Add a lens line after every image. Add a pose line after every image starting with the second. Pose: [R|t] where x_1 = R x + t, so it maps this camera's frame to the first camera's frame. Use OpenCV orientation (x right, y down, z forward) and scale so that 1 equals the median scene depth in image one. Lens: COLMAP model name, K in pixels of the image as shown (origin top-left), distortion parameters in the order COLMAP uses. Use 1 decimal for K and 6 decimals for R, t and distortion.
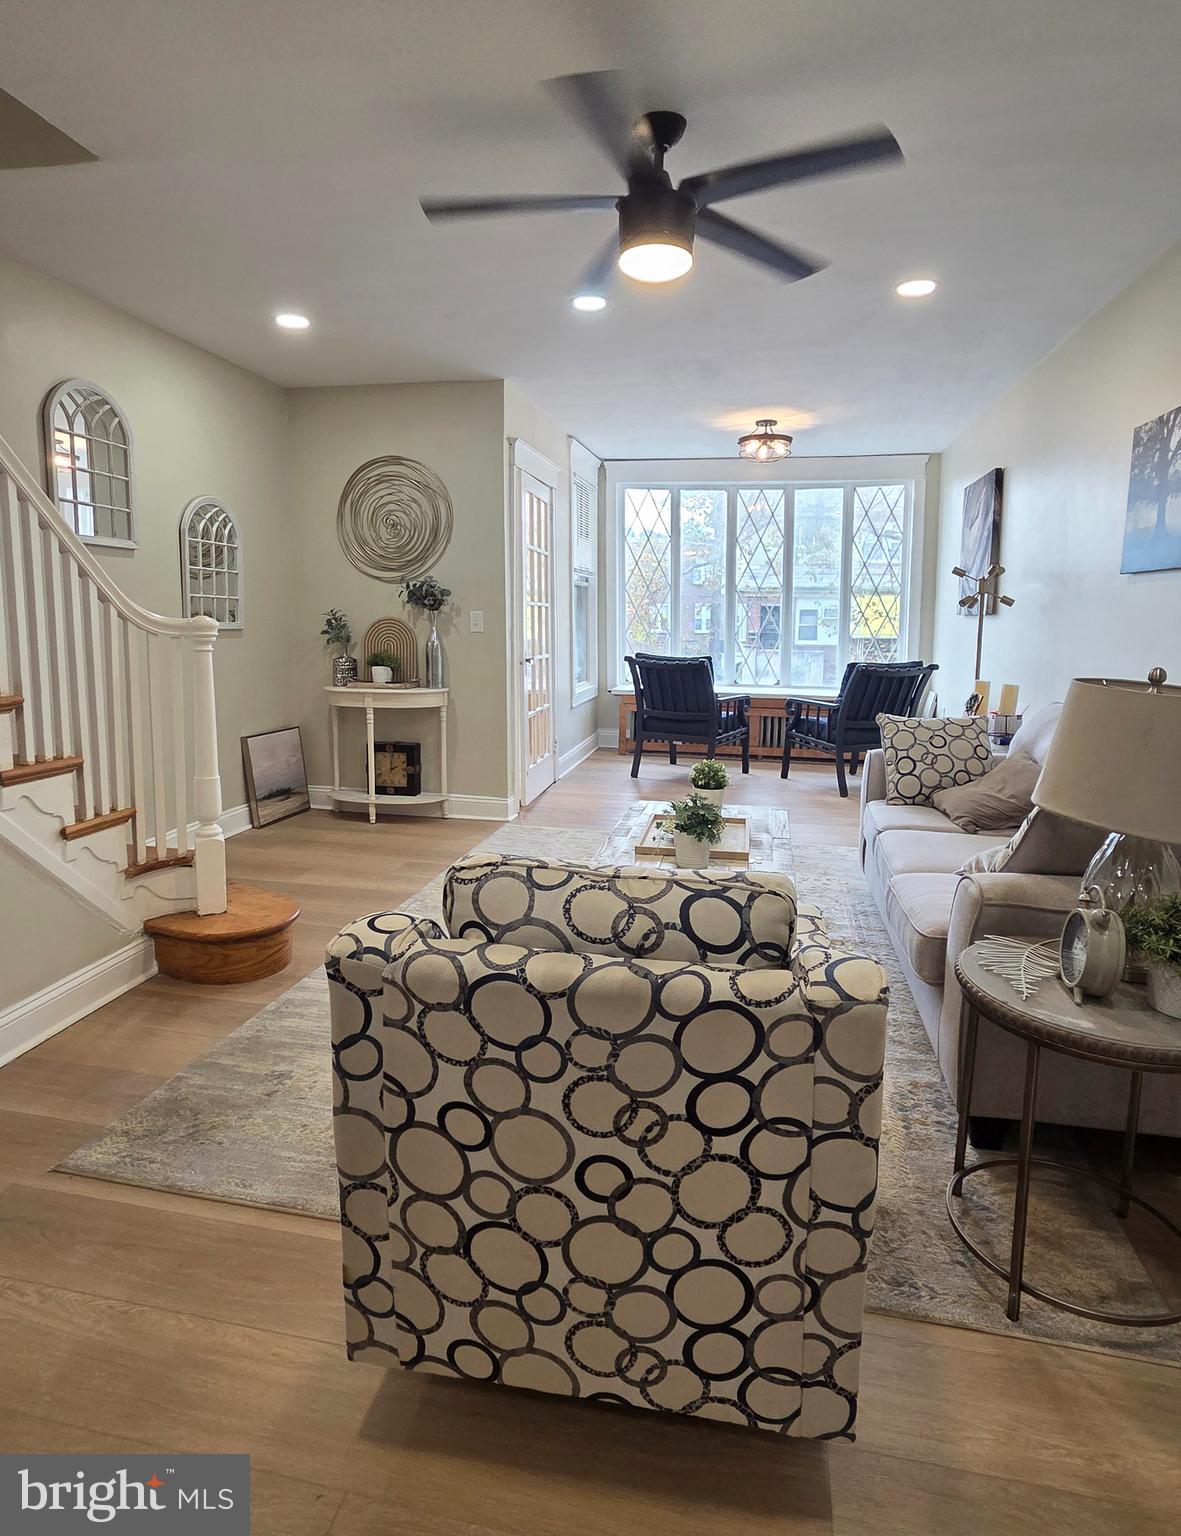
lens RADIAL K [[864.3, 0, 572.0], [0, 864.3, 714.4], [0, 0, 1]] dist [-0.007053, -0.001508]
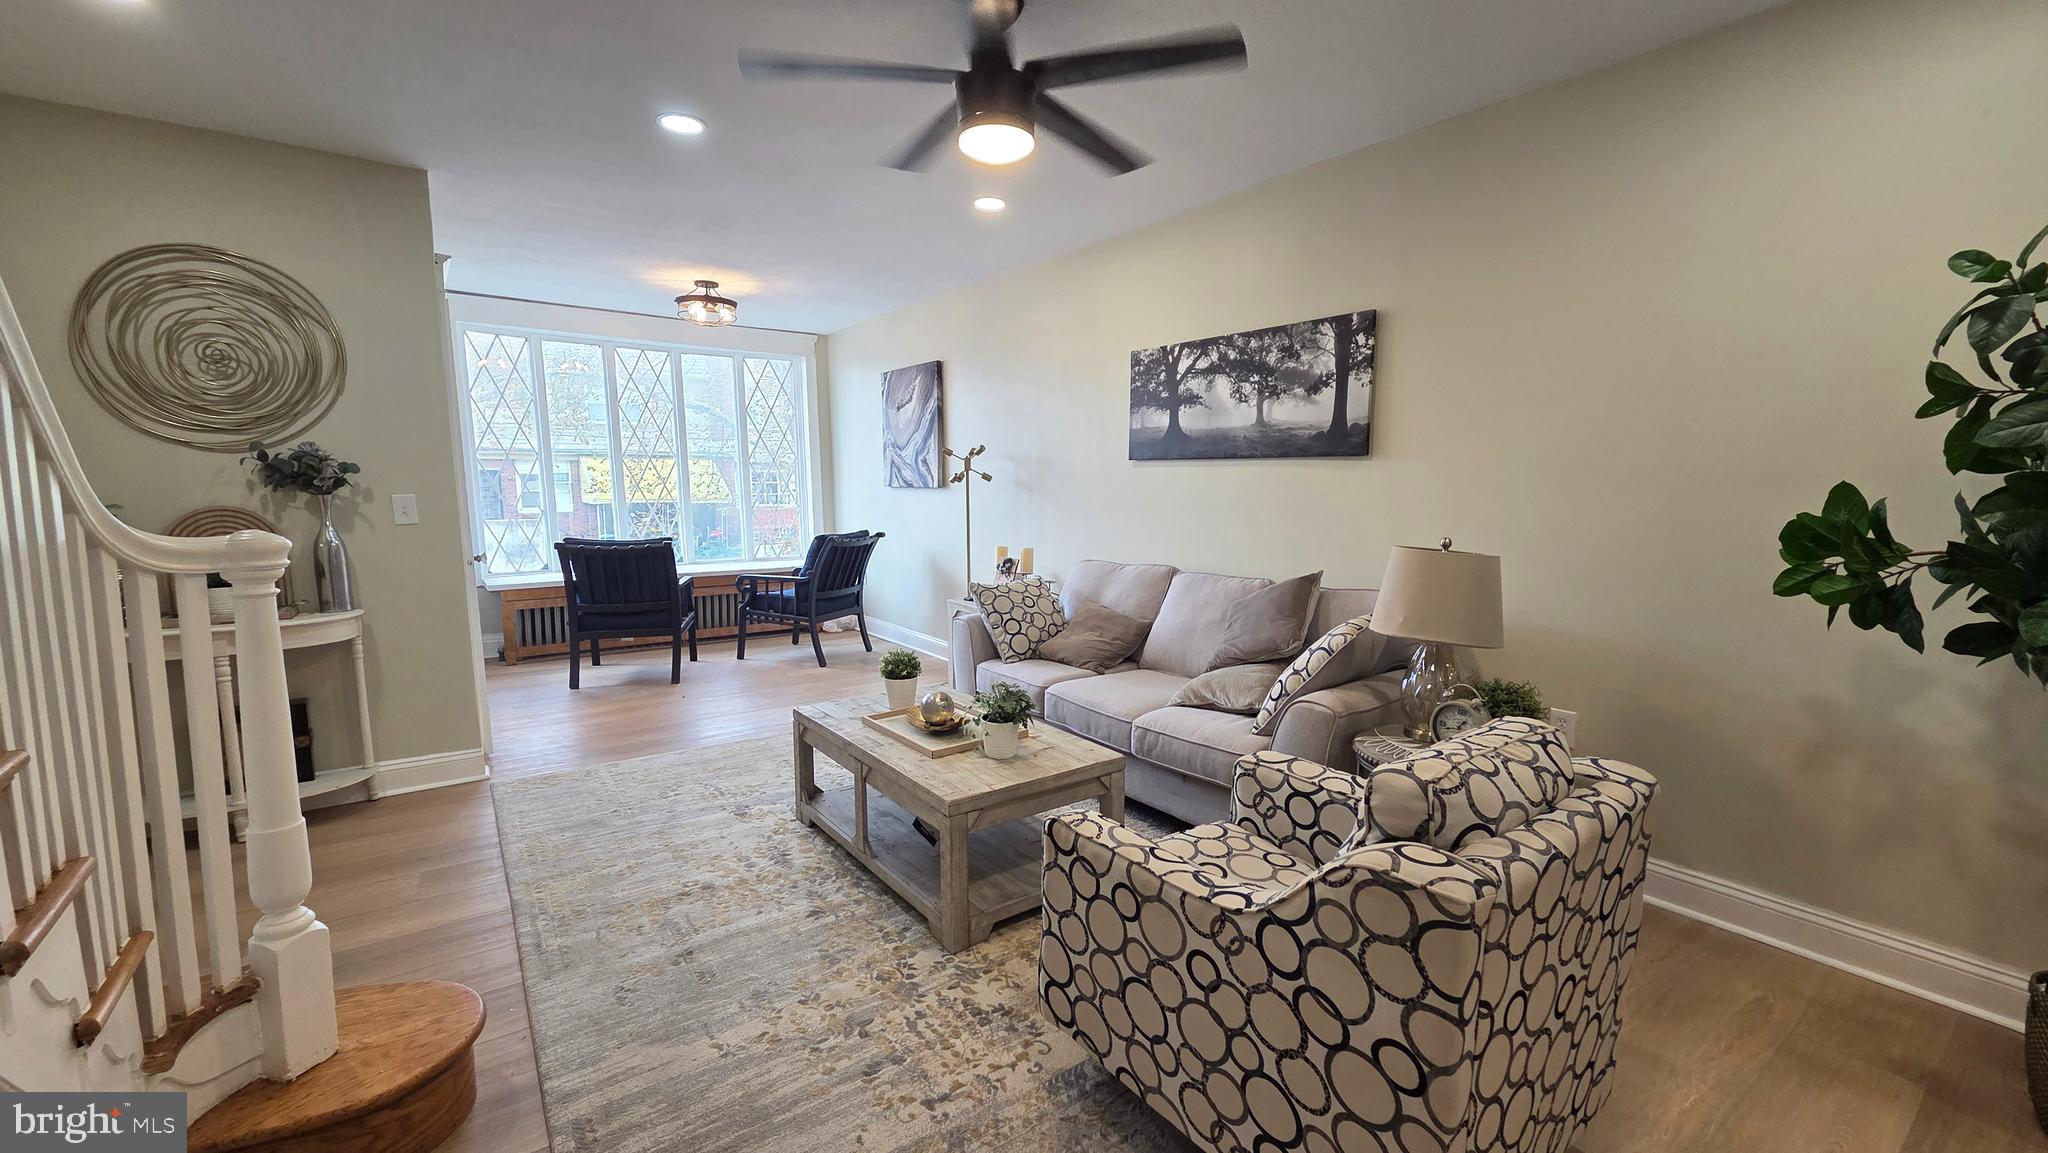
lens RADIAL K [[836.2, 0, 1037.8], [0, 836.2, 573.9], [0, 0, 1]] dist [0.003841, 0.000466]
pose [[0.659683, -0.093094, 0.745756, -0.253166], [0.091550, 0.994863, 0.043206, -0.033430], [-0.745947, 0.039772, 0.664817, 0.148634]]
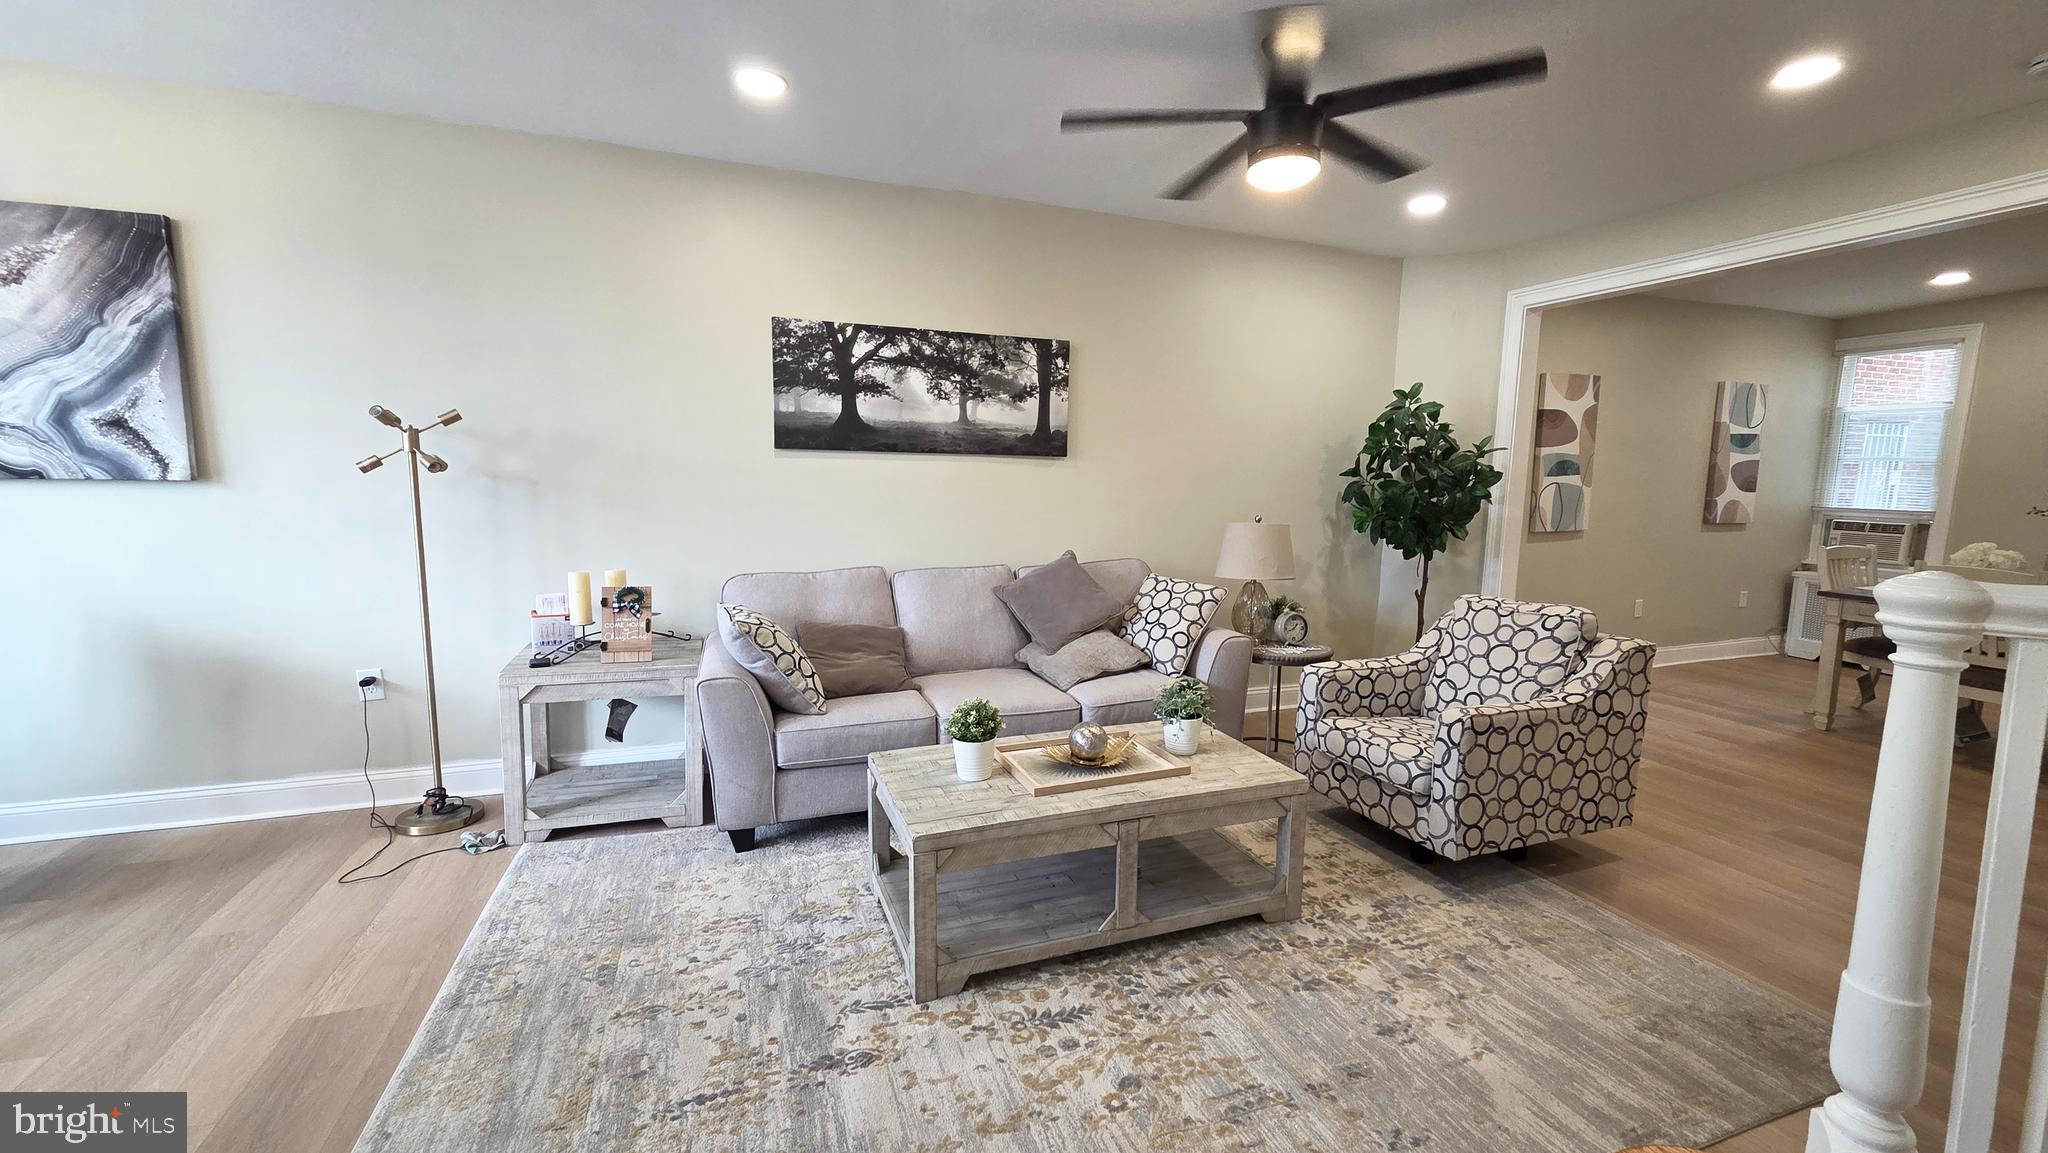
lens RADIAL K [[836.2, 0, 1039.2], [0, 836.2, 569.6], [0, 0, 1]] dist [0.003841, 0.000466]
pose [[-0.550342, -0.114337, 0.827073, -0.263302], [0.076014, 0.979604, 0.186004, -0.107922], [-0.831472, 0.165235, -0.530427, 0.766119]]
